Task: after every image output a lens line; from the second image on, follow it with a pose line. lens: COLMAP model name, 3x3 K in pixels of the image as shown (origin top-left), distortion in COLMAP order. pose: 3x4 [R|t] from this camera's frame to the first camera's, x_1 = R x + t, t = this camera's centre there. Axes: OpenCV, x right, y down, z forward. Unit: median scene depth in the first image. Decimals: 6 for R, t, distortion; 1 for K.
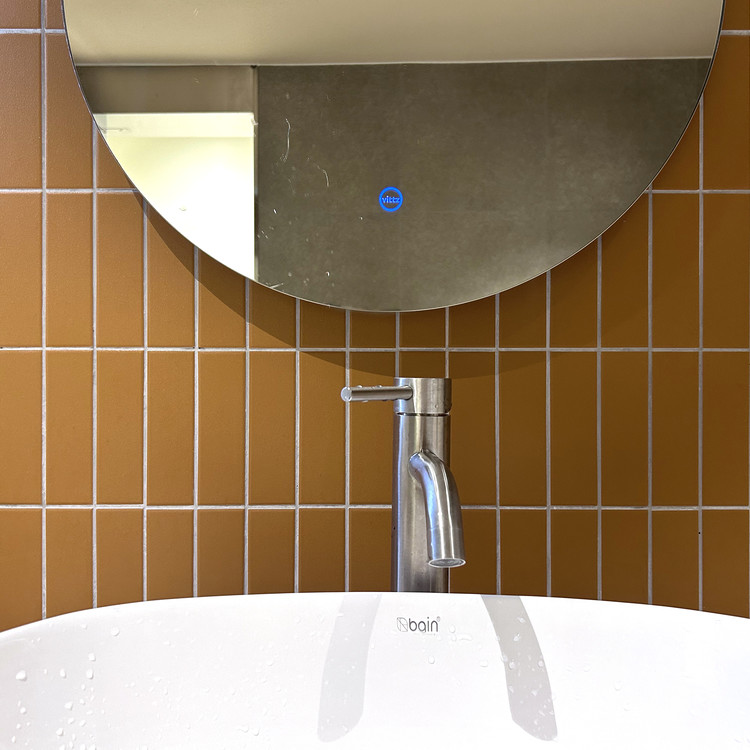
lens RADIAL K [[717.2, 0, 381.0], [0, 717.2, 376.0], [0, 0, 1]] dist [0.049213, 0.000000]
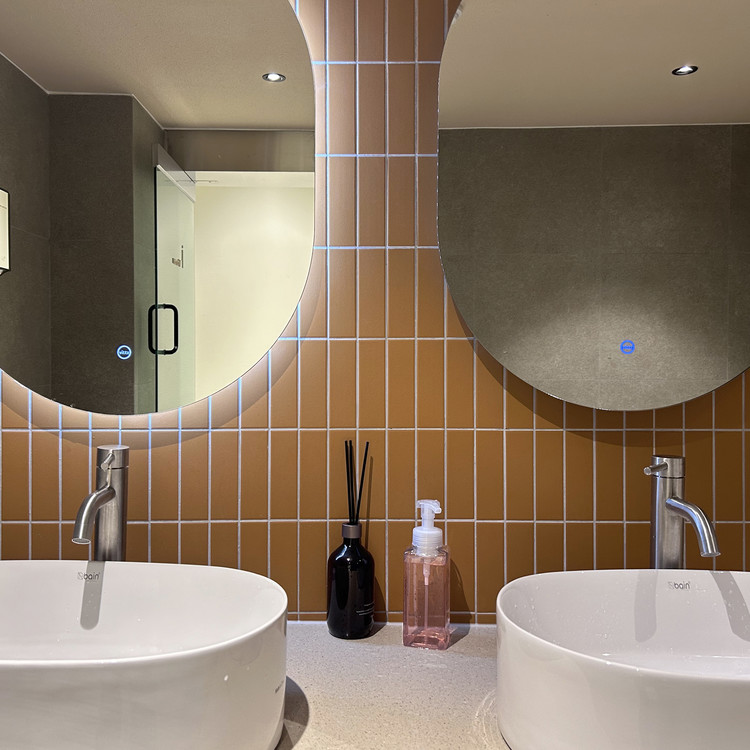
lens RADIAL K [[717.2, 0, 370.1], [0, 717.2, 376.5], [0, 0, 1]] dist [0.049213, 0.000000]
pose [[0.999981, -0.004694, -0.004096, -0.573284], [0.004754, 0.999879, 0.014782, -0.192210], [0.004026, -0.014801, 0.999882, -0.724019]]
